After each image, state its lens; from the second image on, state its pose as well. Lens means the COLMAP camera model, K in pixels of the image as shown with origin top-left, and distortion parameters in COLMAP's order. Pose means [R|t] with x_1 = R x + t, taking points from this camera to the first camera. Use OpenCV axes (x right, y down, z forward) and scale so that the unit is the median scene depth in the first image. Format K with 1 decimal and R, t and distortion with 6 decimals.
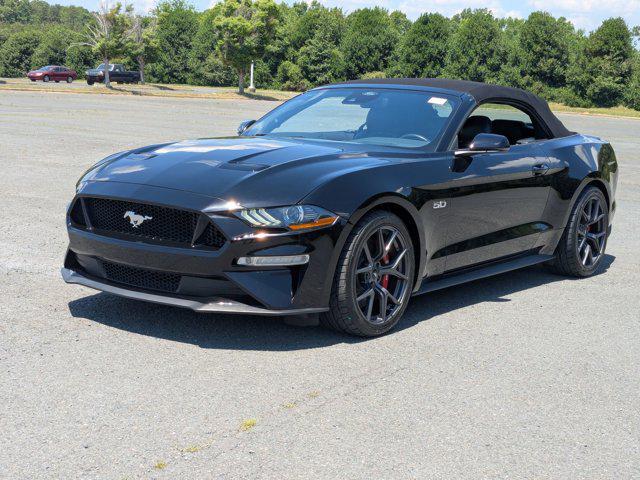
lens RADIAL K [[1097.3, 0, 301.4], [0, 1097.3, 223.9], [0, 0, 1]] dist [0.021379, 0.000000]
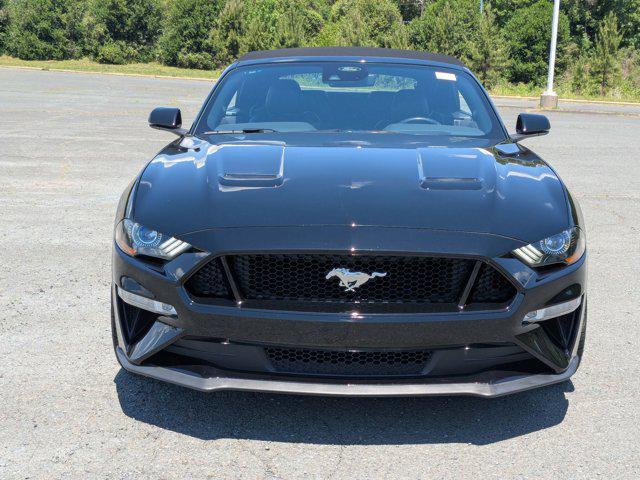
lens RADIAL K [[1097.3, 0, 320.4], [0, 1097.3, 242.6], [0, 0, 1]] dist [0.021379, 0.000000]
pose [[0.791327, -0.127395, 0.597974, -0.538406], [0.087433, 0.991578, 0.095546, -0.087739], [-0.605110, -0.023326, 0.795800, 0.462832]]
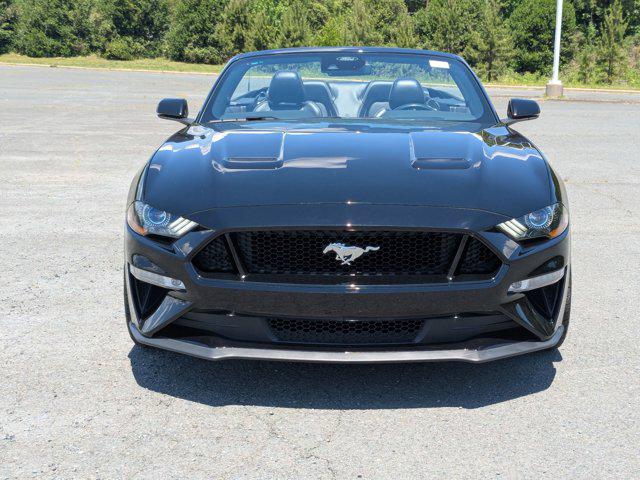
lens RADIAL K [[1097.3, 0, 309.6], [0, 1097.3, 257.2], [0, 0, 1]] dist [0.021379, 0.000000]
pose [[0.800420, -0.148028, 0.580875, -0.562330], [0.101185, 0.988489, 0.112474, -0.081112], [-0.590838, -0.031250, 0.806184, 0.420573]]
